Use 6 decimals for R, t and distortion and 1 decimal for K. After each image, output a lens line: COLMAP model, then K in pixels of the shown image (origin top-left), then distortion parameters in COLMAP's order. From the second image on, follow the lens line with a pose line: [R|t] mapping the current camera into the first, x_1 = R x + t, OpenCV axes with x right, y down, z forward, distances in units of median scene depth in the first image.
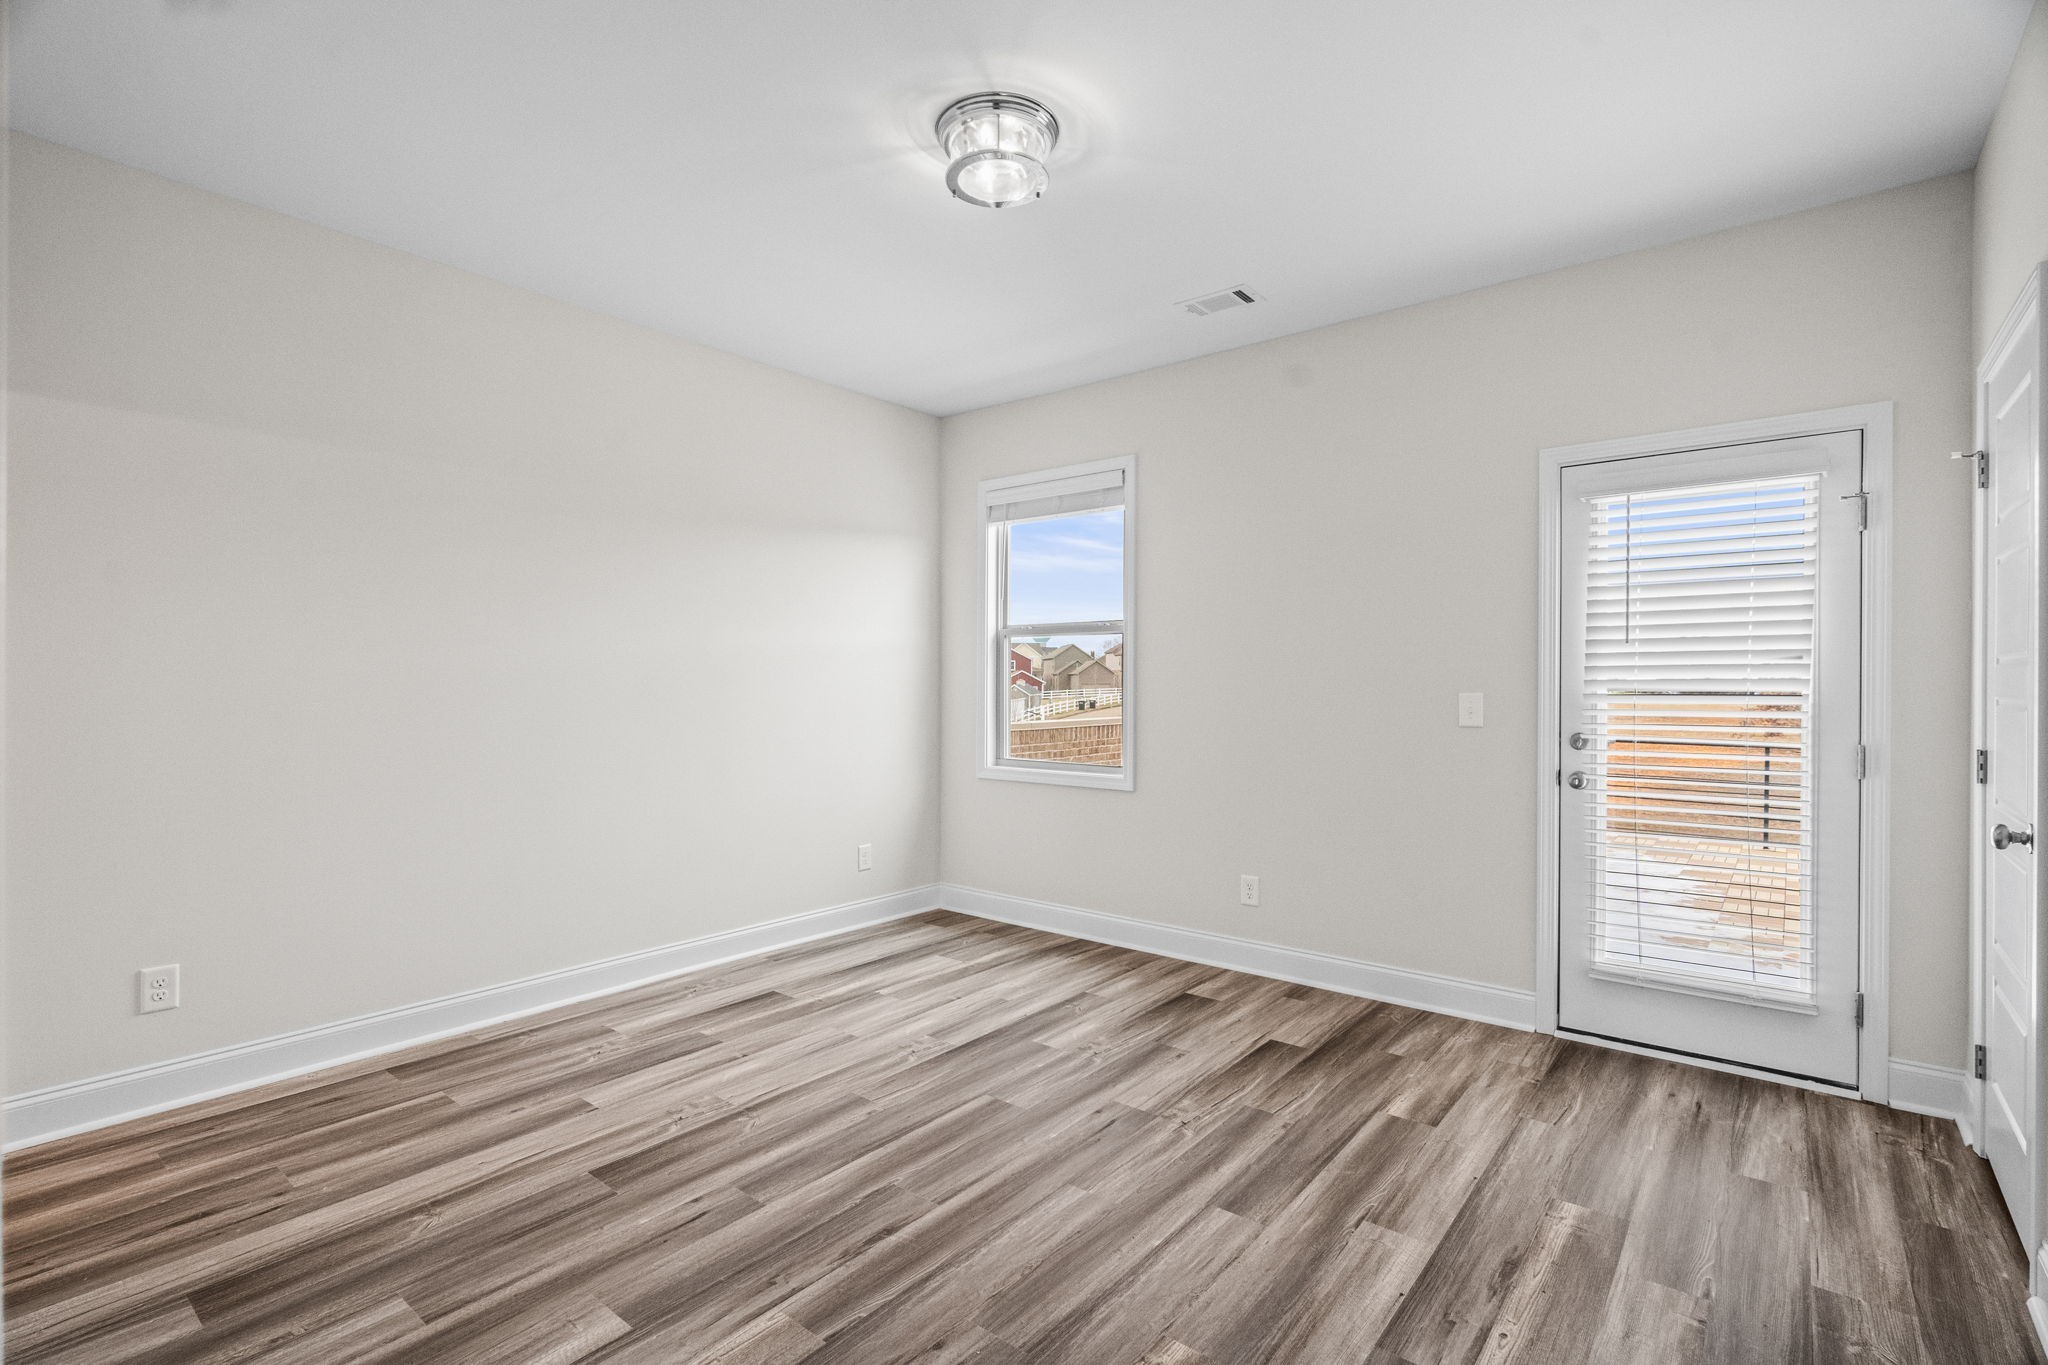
lens RADIAL K [[958.4, 0, 1018.0], [0, 958.4, 684.4], [0, 0, 1]] dist [0.016205, 0.000517]
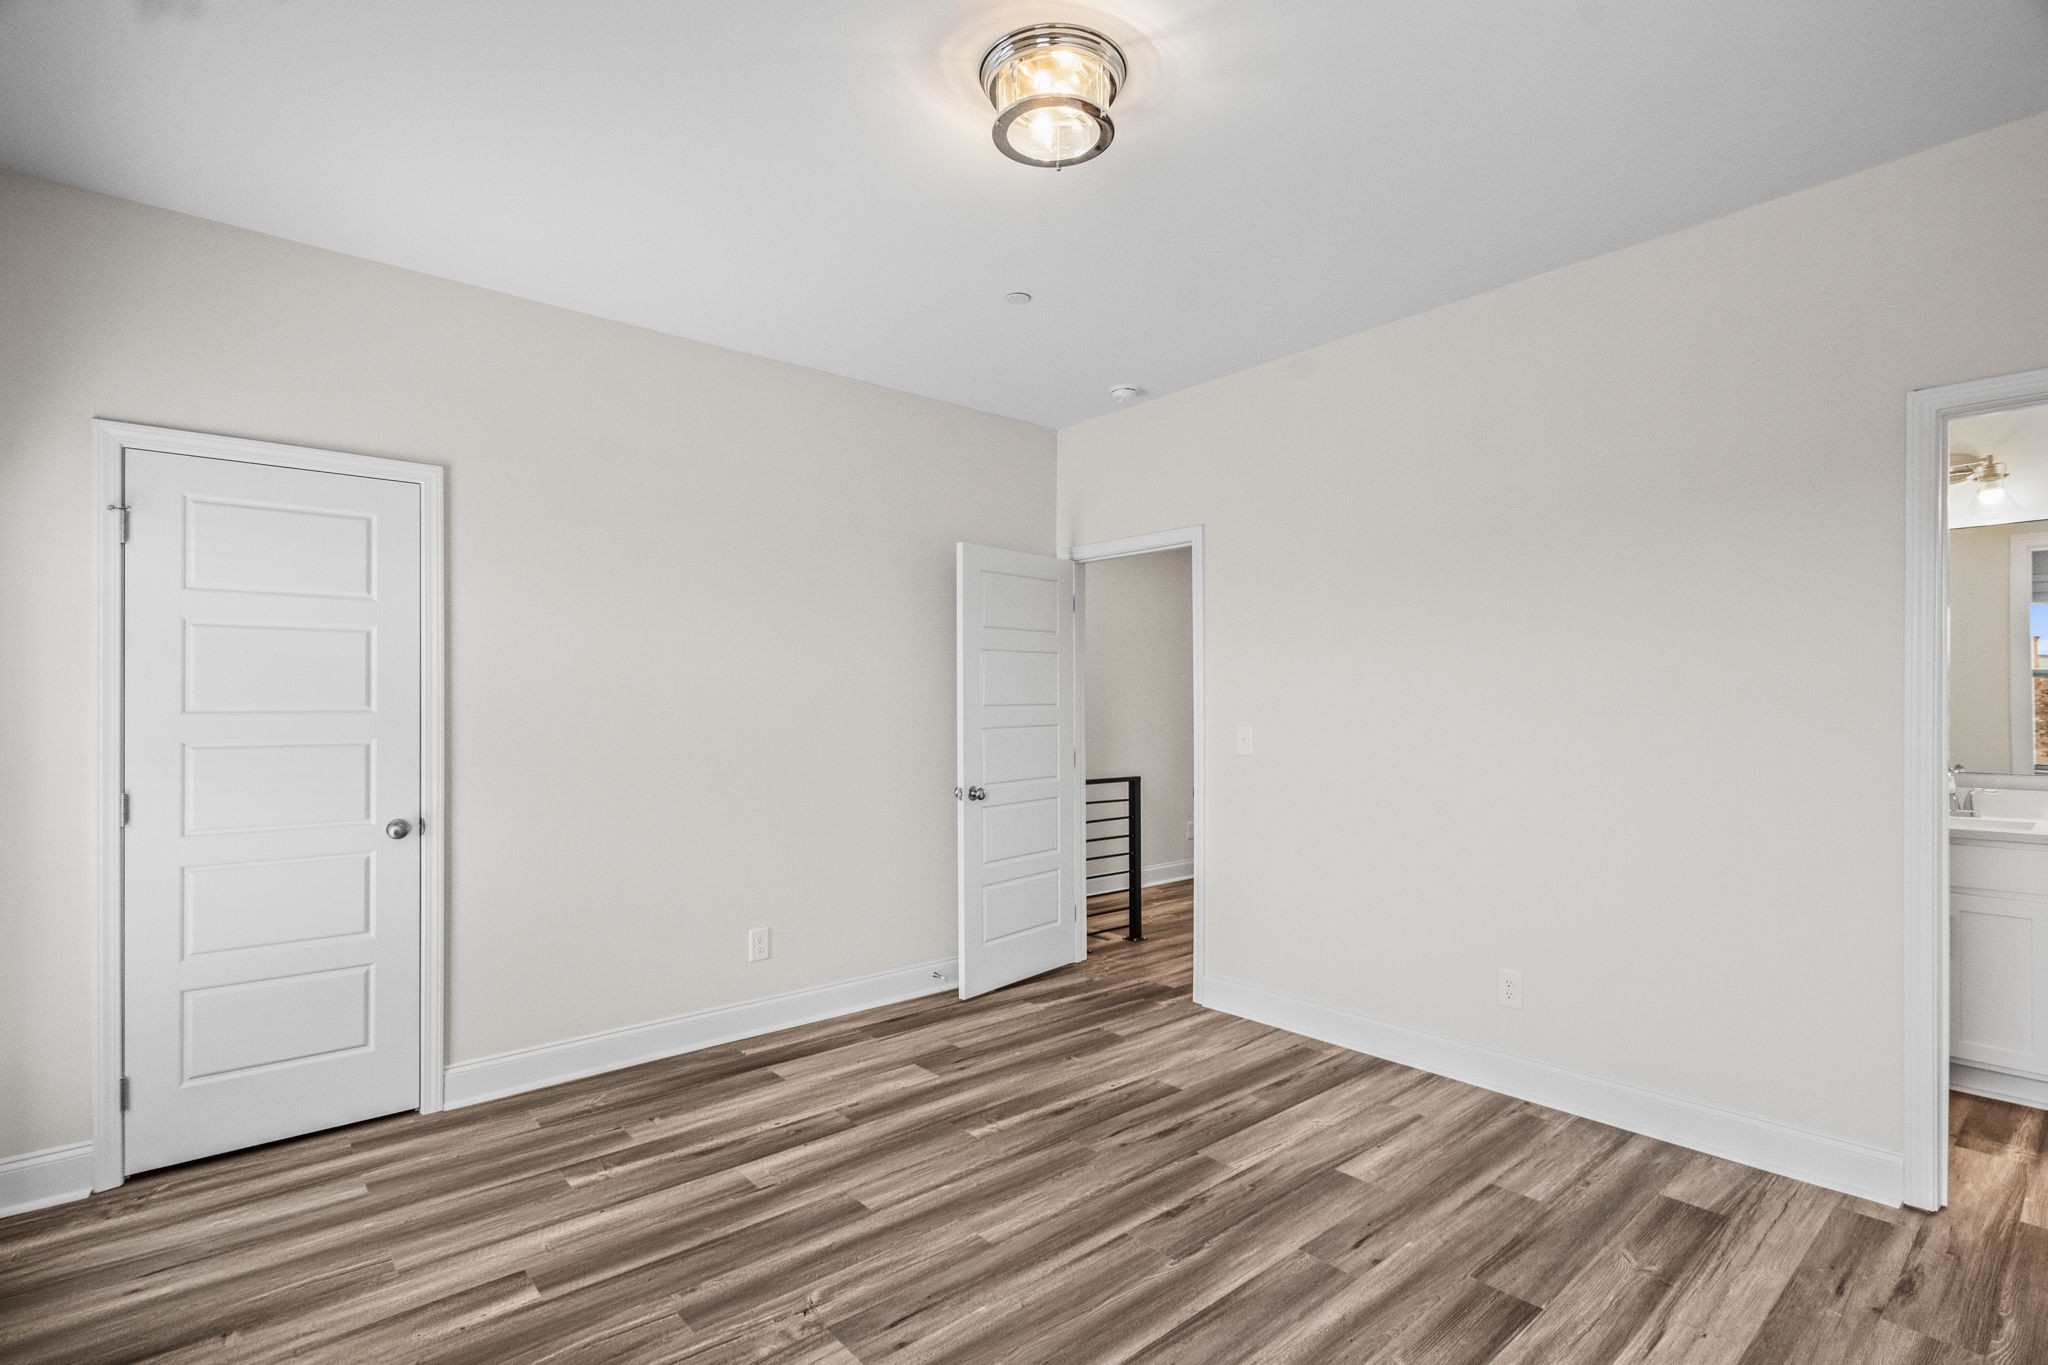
lens RADIAL K [[958.4, 0, 1020.4], [0, 958.4, 700.9], [0, 0, 1]] dist [0.016205, 0.000517]
pose [[-0.984067, 0.003564, 0.177762, -0.156447], [0.002613, 0.999981, -0.005581, -0.025627], [-0.177778, -0.005028, -0.984058, 2.037939]]
